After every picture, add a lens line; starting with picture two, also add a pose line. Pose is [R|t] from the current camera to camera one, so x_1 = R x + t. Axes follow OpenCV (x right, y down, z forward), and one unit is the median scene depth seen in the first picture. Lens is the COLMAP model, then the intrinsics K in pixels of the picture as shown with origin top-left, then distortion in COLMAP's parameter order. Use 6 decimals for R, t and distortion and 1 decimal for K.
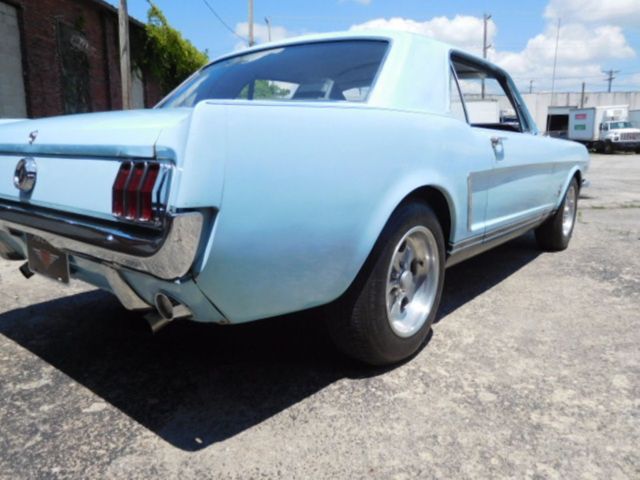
lens RADIAL K [[473.7, 0, 321.7], [0, 473.7, 242.1], [0, 0, 1]] dist [-0.004210, -0.006720]
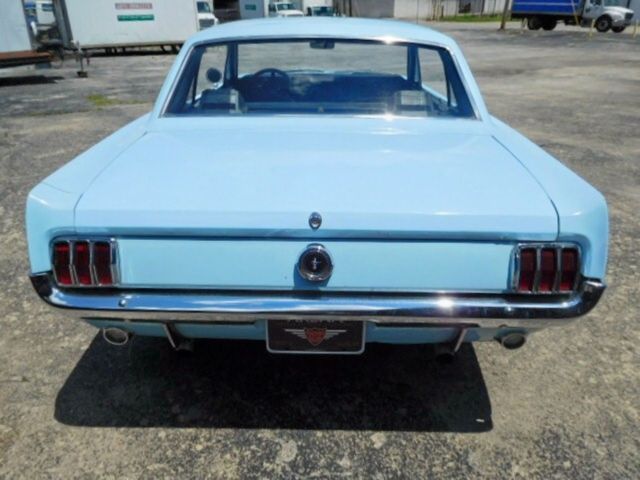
lens RADIAL K [[473.7, 0, 320.2], [0, 473.7, 241.2], [0, 0, 1]] dist [-0.004210, -0.006720]
pose [[0.790817, -0.254980, 0.556411, -1.029631], [0.116254, 0.955118, 0.272461, -0.393230], [-0.600910, -0.150782, 0.784966, 0.263604]]
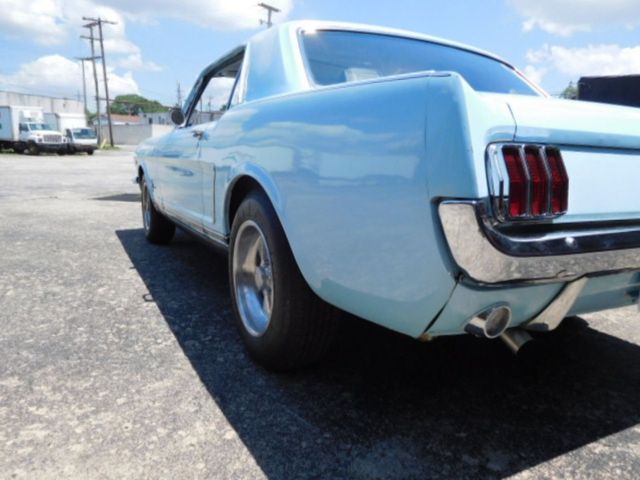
lens RADIAL K [[473.7, 0, 320.9], [0, 473.7, 239.0], [0, 0, 1]] dist [-0.004210, -0.006720]
pose [[0.403698, -0.141071, 0.903951, -1.514540], [0.148935, 0.984994, 0.087205, -0.194437], [-0.902689, 0.099426, 0.418650, 1.166079]]
